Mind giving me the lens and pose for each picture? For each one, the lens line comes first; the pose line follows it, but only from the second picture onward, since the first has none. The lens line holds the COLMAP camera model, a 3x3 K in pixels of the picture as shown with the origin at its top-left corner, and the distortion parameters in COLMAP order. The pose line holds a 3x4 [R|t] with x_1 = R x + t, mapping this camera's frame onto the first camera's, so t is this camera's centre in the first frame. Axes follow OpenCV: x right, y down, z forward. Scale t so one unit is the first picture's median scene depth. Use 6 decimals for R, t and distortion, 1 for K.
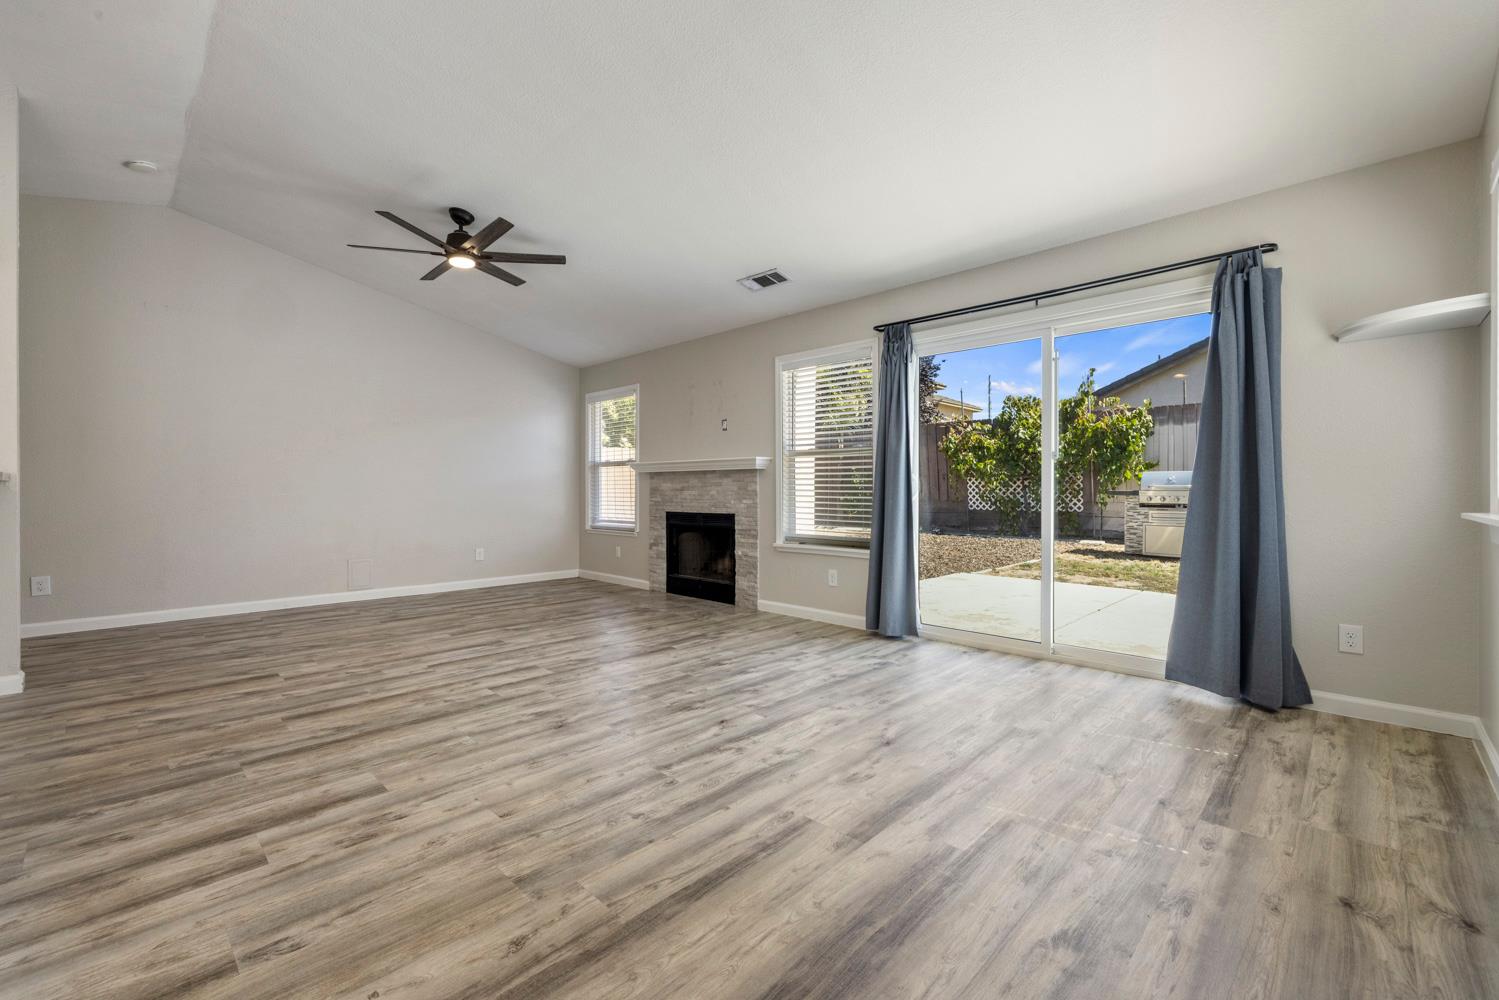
lens RADIAL K [[628.1, 0, 748.0], [0, 628.1, 496.2], [0, 0, 1]] dist [-0.000596, -0.000414]
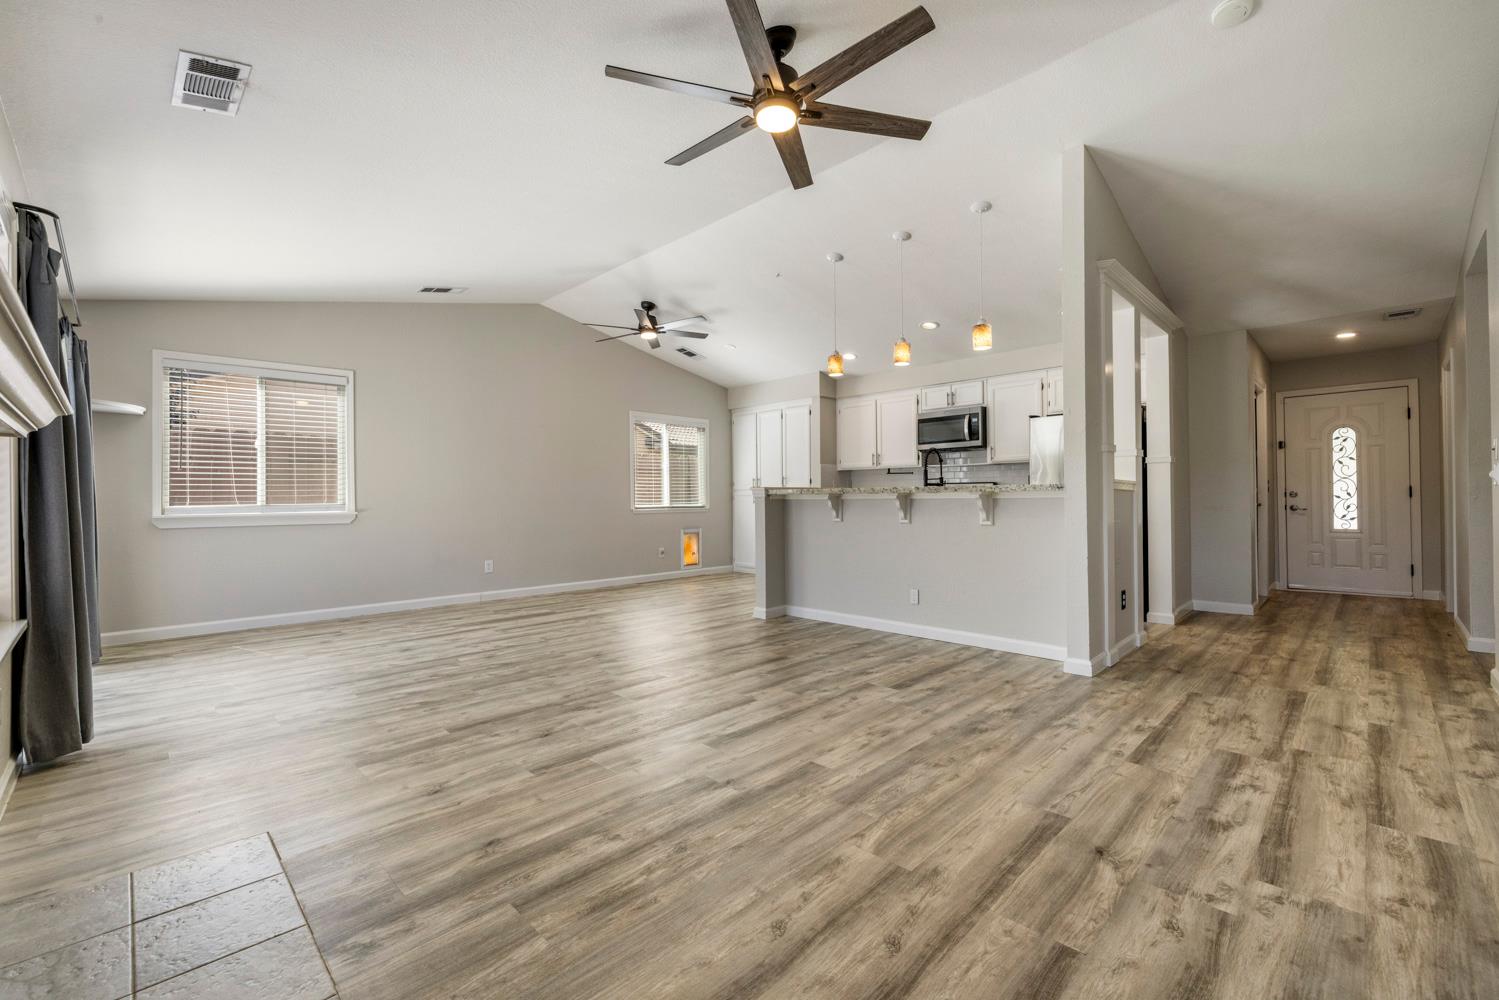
lens RADIAL K [[628.1, 0, 741.1], [0, 628.1, 496.6], [0, 0, 1]] dist [-0.000596, -0.000414]
pose [[-0.999839, 0.007093, 0.016474, -0.578972], [0.007168, 0.999964, 0.004494, -0.021056], [-0.016442, 0.004611, -0.999854, 2.154490]]
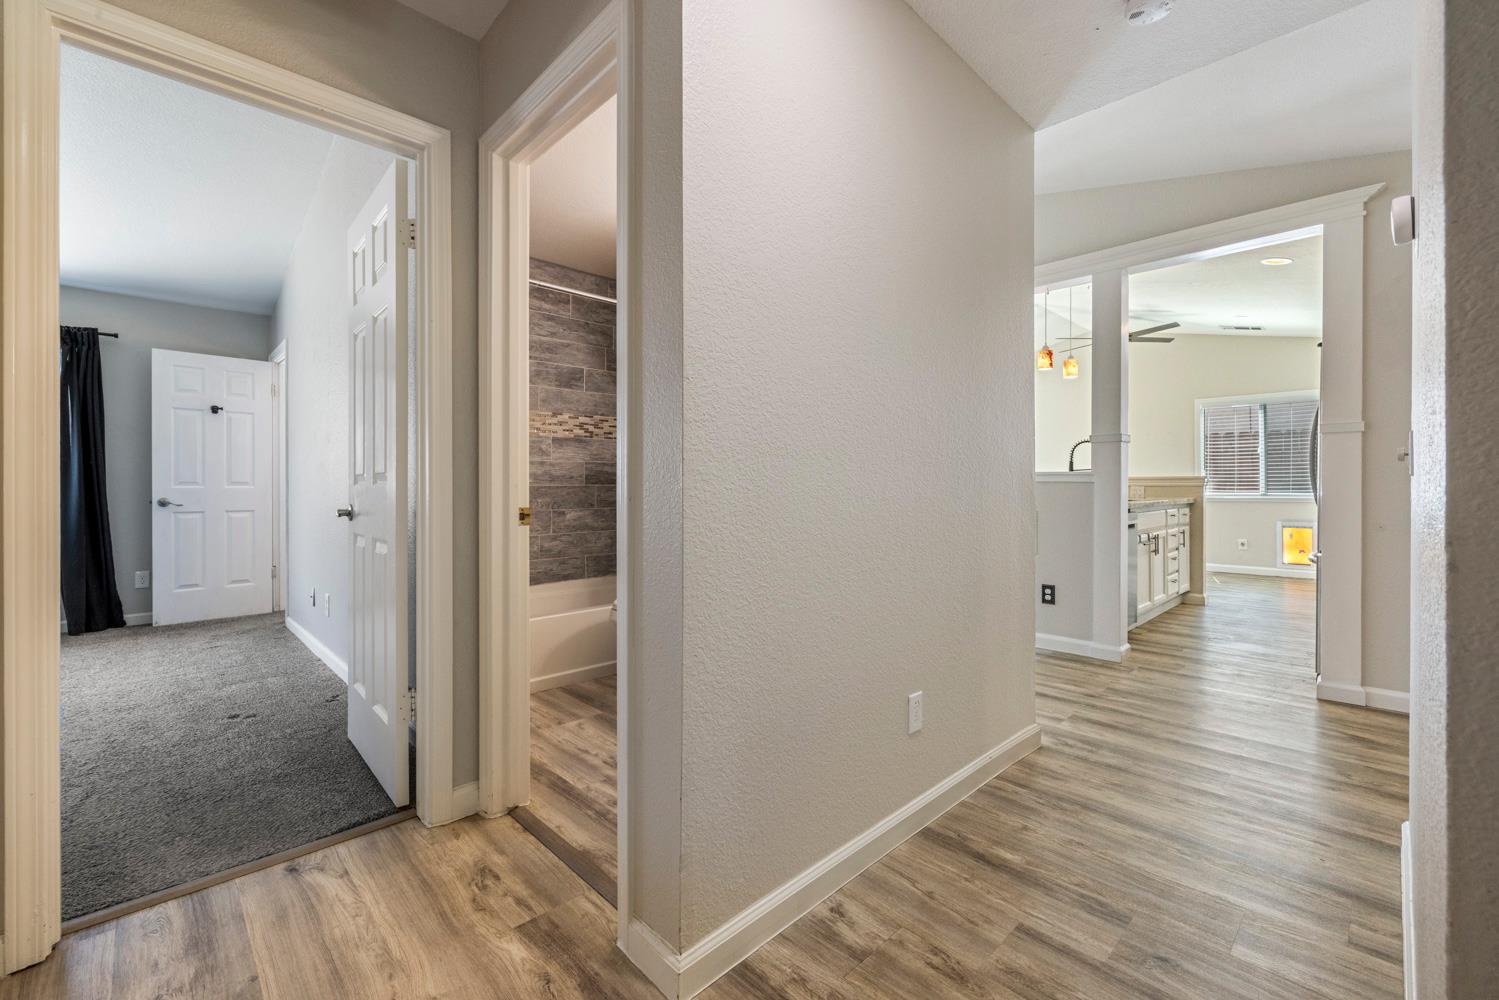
lens RADIAL K [[628.1, 0, 754.5], [0, 628.1, 489.7], [0, 0, 1]] dist [-0.000596, -0.000414]
pose [[0.019924, -0.003943, 0.999794, -2.599242], [0.008218, 0.999959, 0.003780, -0.015844], [-0.999768, 0.008141, 0.019956, 1.414660]]
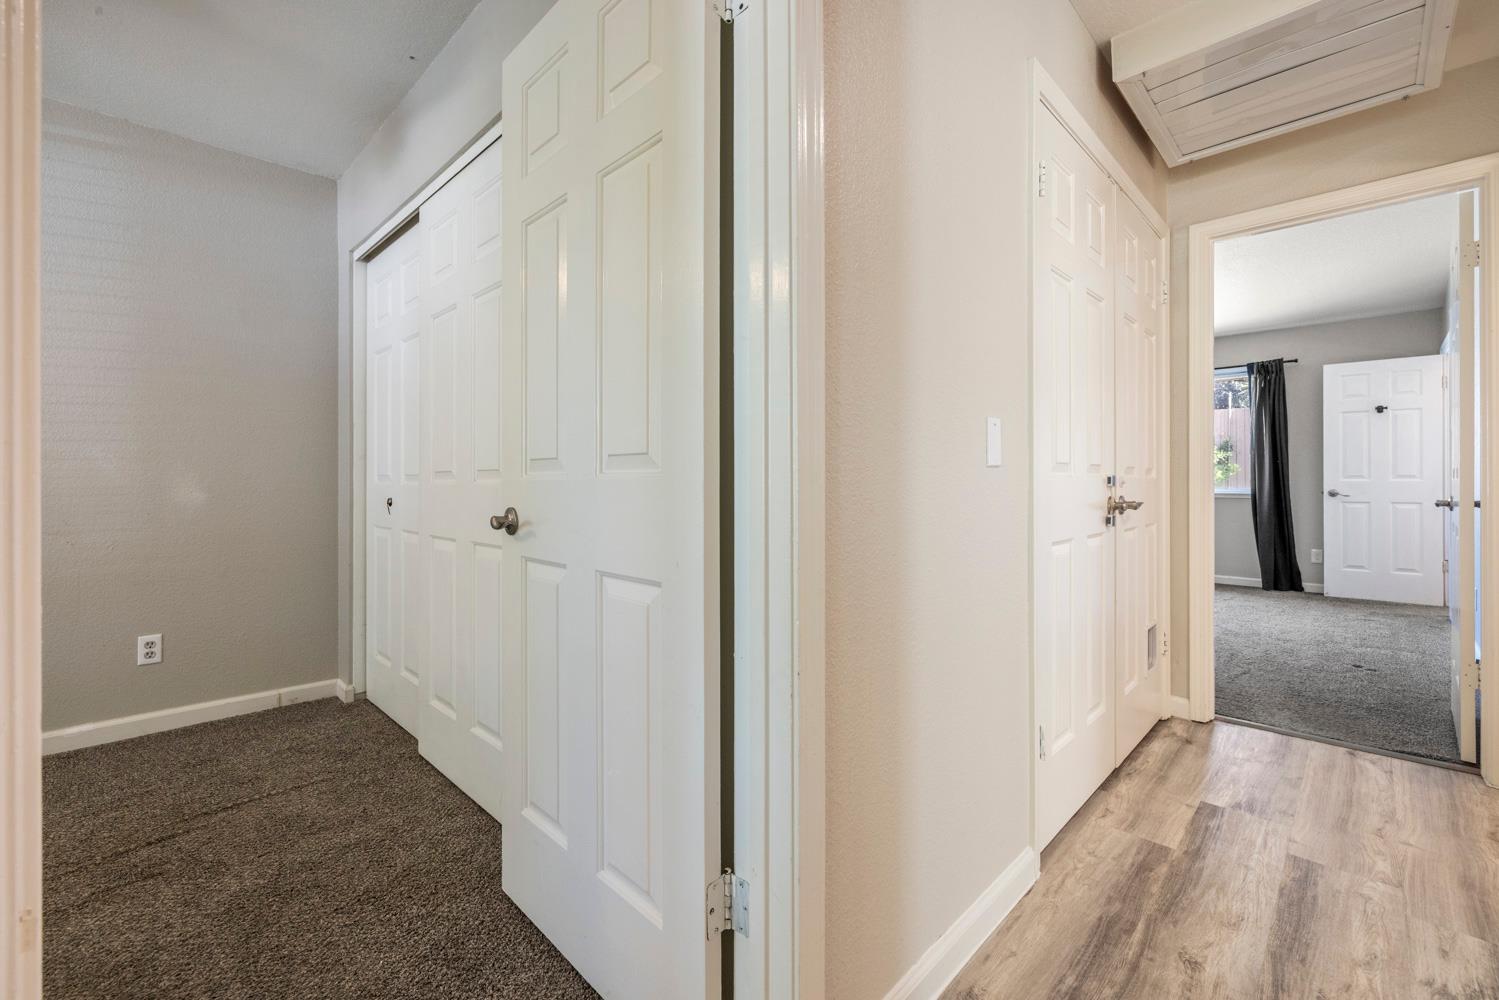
lens RADIAL K [[628.1, 0, 735.9], [0, 628.1, 480.0], [0, 0, 1]] dist [-0.000596, -0.000414]
pose [[0.999936, -0.001950, -0.011145, -2.616025], [0.001833, 0.999943, -0.010493, -0.015614], [0.011165, 0.010472, 0.999883, 1.385100]]
